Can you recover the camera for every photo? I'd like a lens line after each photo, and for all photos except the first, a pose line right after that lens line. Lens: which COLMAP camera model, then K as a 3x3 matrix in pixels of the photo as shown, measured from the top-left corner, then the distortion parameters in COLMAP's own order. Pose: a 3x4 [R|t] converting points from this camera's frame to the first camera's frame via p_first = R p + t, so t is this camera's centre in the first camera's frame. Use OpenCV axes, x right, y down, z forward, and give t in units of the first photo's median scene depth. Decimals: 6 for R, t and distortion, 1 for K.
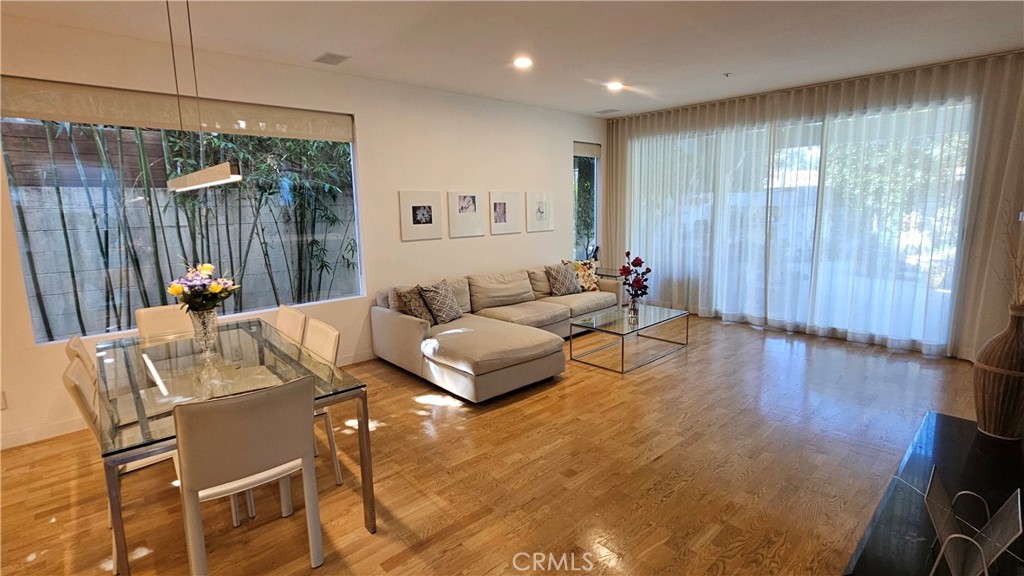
lens RADIAL K [[481.6, 0, 515.5], [0, 481.6, 283.9], [0, 0, 1]] dist [-0.001479, 0.000628]
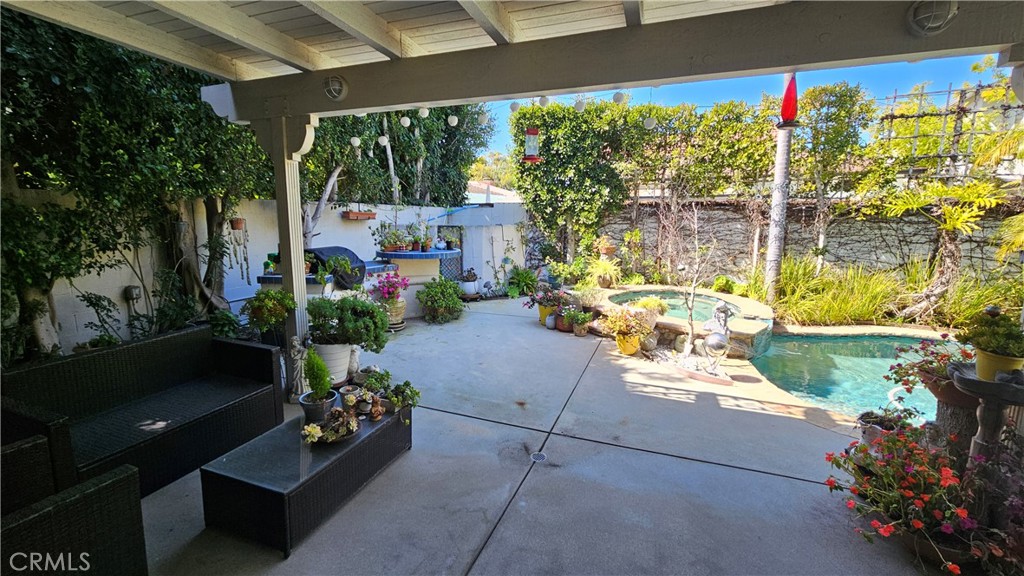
lens RADIAL K [[417.7, 0, 511.1], [0, 417.7, 280.2], [0, 0, 1]] dist [-0.000372, 0.000154]
pose [[0.890999, -0.042928, 0.451972, 0.660958], [0.049475, 0.998772, -0.002670, -0.147991], [-0.451302, 0.024741, 0.892028, 0.797744]]
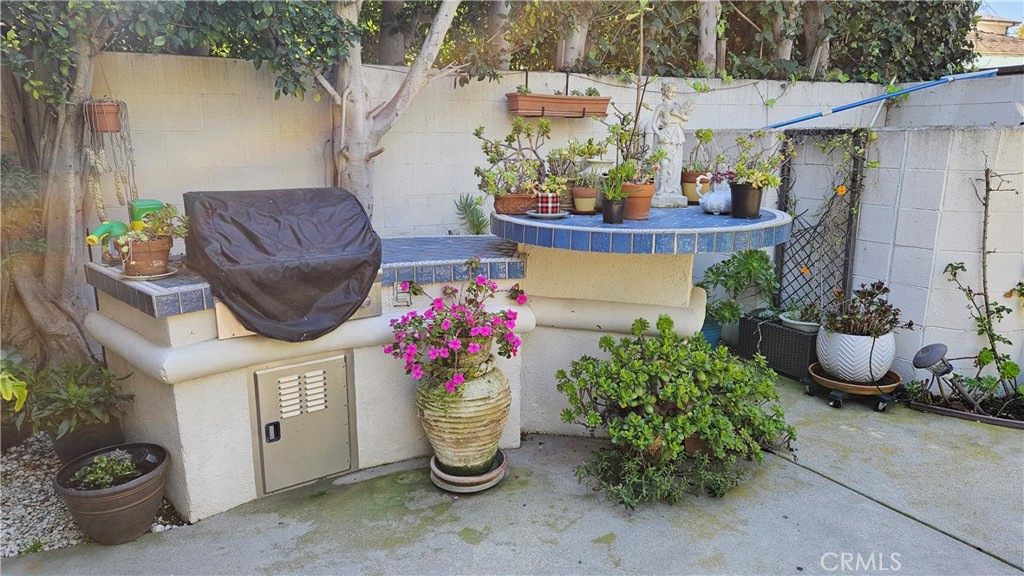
lens RADIAL K [[679.9, 0, 506.0], [0, 679.9, 294.2], [0, 0, 1]] dist [0.025293, -0.001902]
pose [[0.958522, 0.074869, -0.275009, 1.009801], [-0.055797, 0.995504, 0.076542, -0.216738], [0.279503, -0.058022, 0.958390, 1.381483]]
